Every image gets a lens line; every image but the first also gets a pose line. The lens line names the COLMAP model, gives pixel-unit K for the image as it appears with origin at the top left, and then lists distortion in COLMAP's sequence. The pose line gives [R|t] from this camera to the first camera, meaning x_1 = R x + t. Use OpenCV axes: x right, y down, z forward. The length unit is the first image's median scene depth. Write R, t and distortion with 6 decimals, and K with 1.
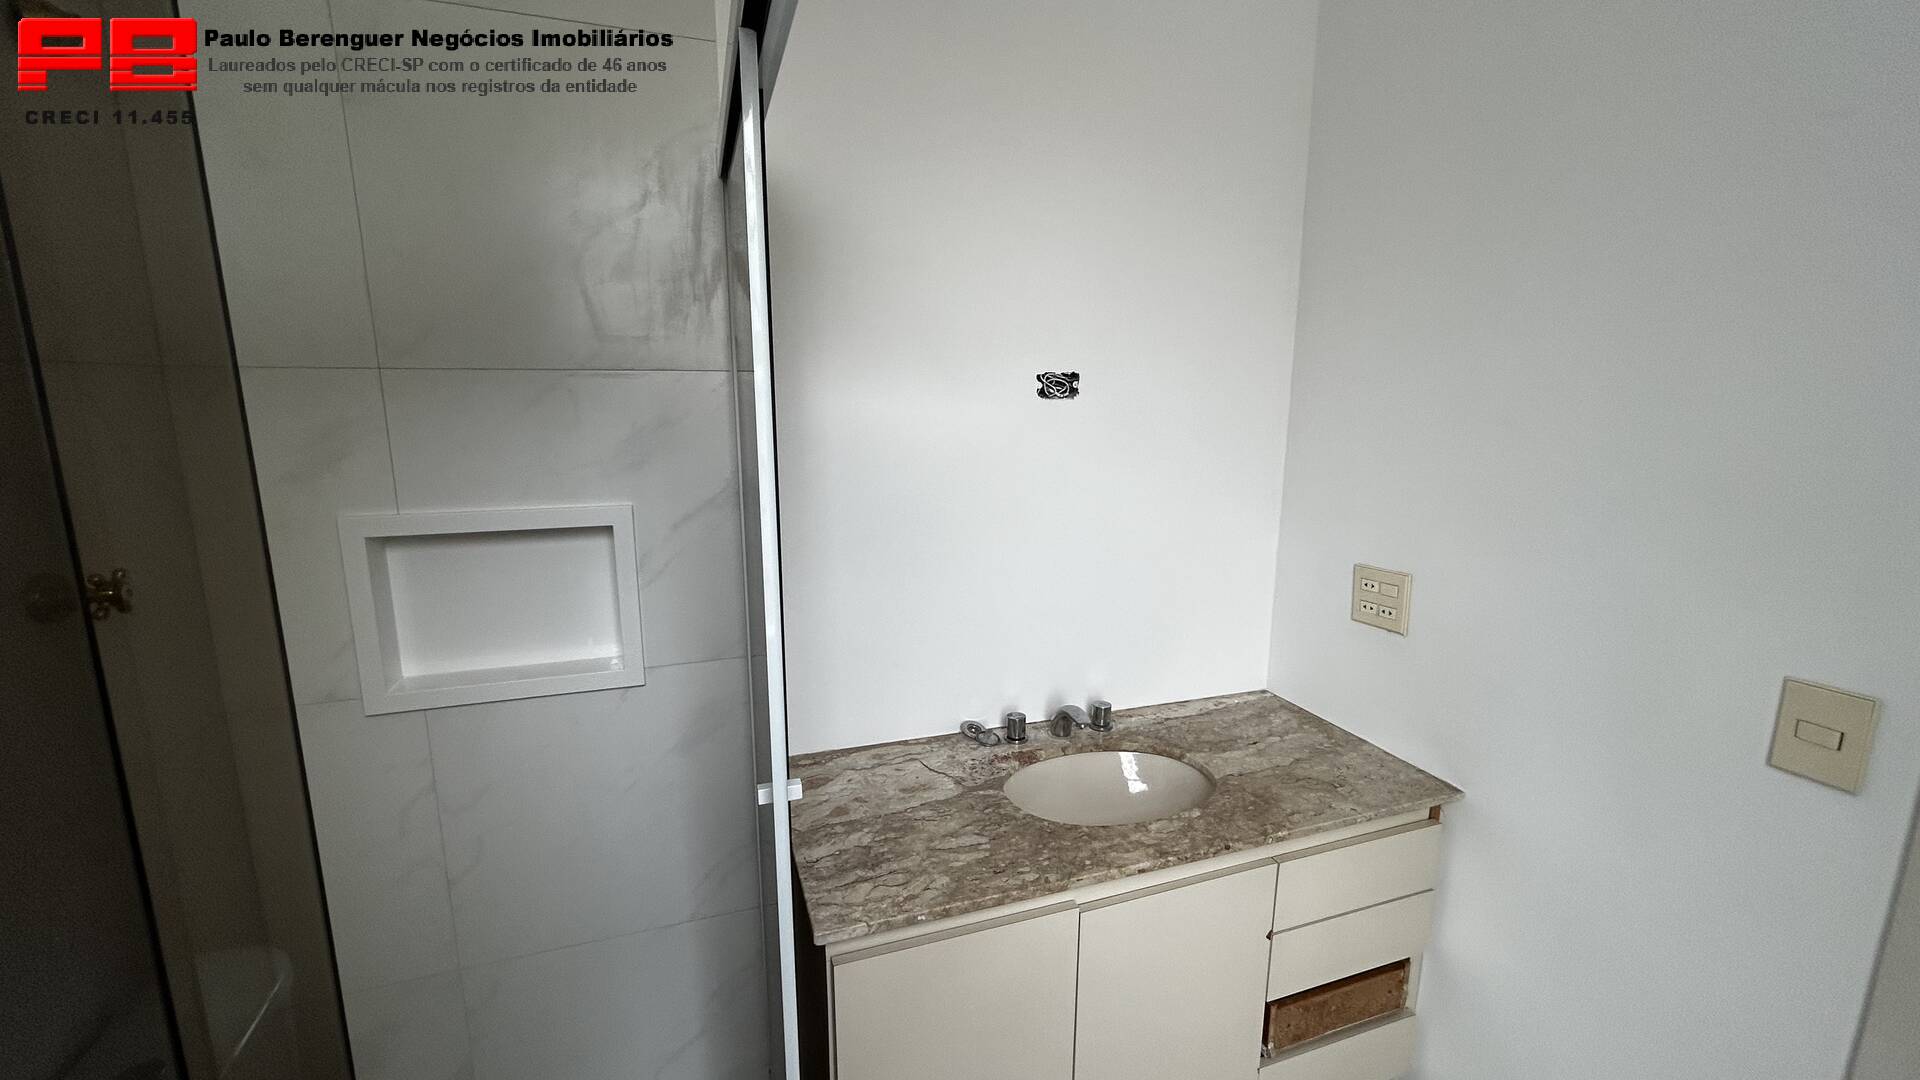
lens RADIAL K [[778.3, 0, 962.3], [0, 778.3, 536.8], [0, 0, 1]] dist [-0.004129, 0.001311]
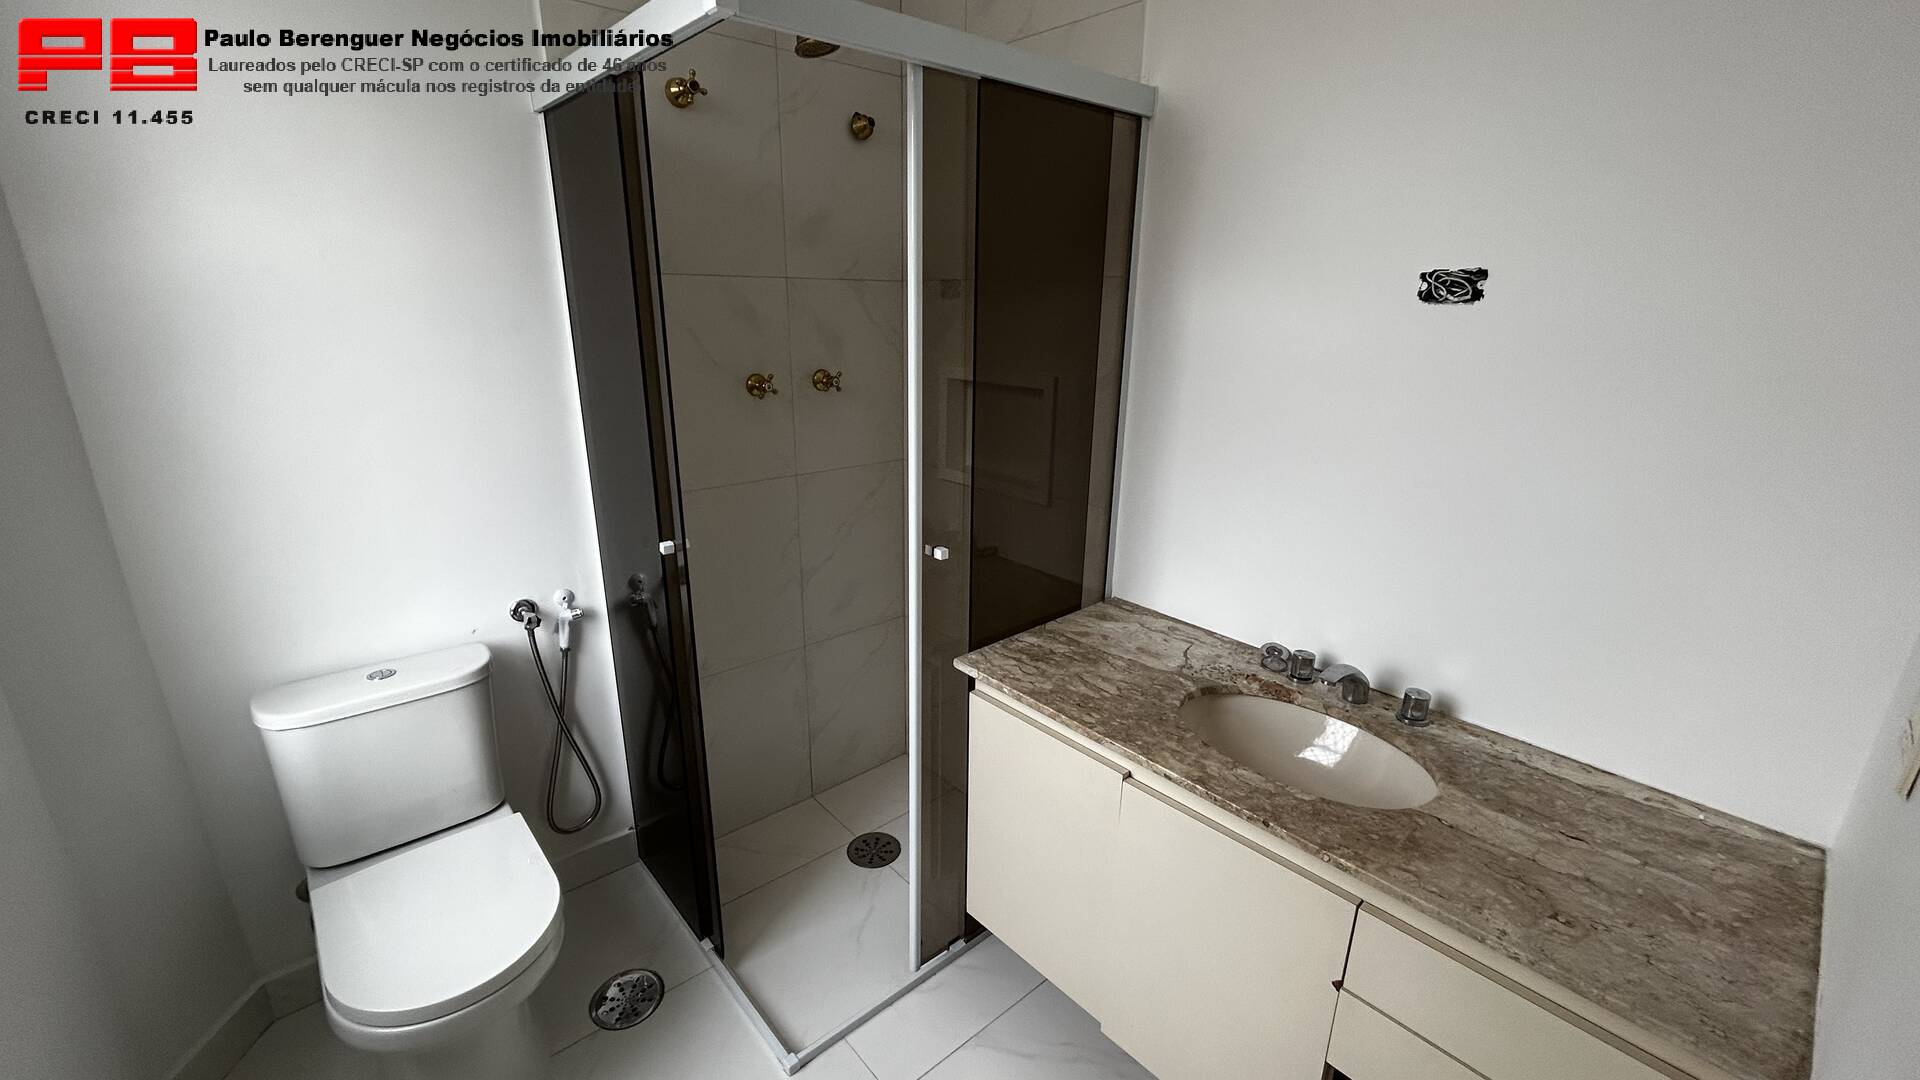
lens RADIAL K [[778.3, 0, 955.9], [0, 778.3, 544.2], [0, 0, 1]] dist [-0.004129, 0.001311]
pose [[0.374495, 0.276131, -0.885158, 0.727732], [-0.180175, 0.958103, 0.222657, -0.028212], [0.909555, 0.076100, 0.408556, 0.241616]]
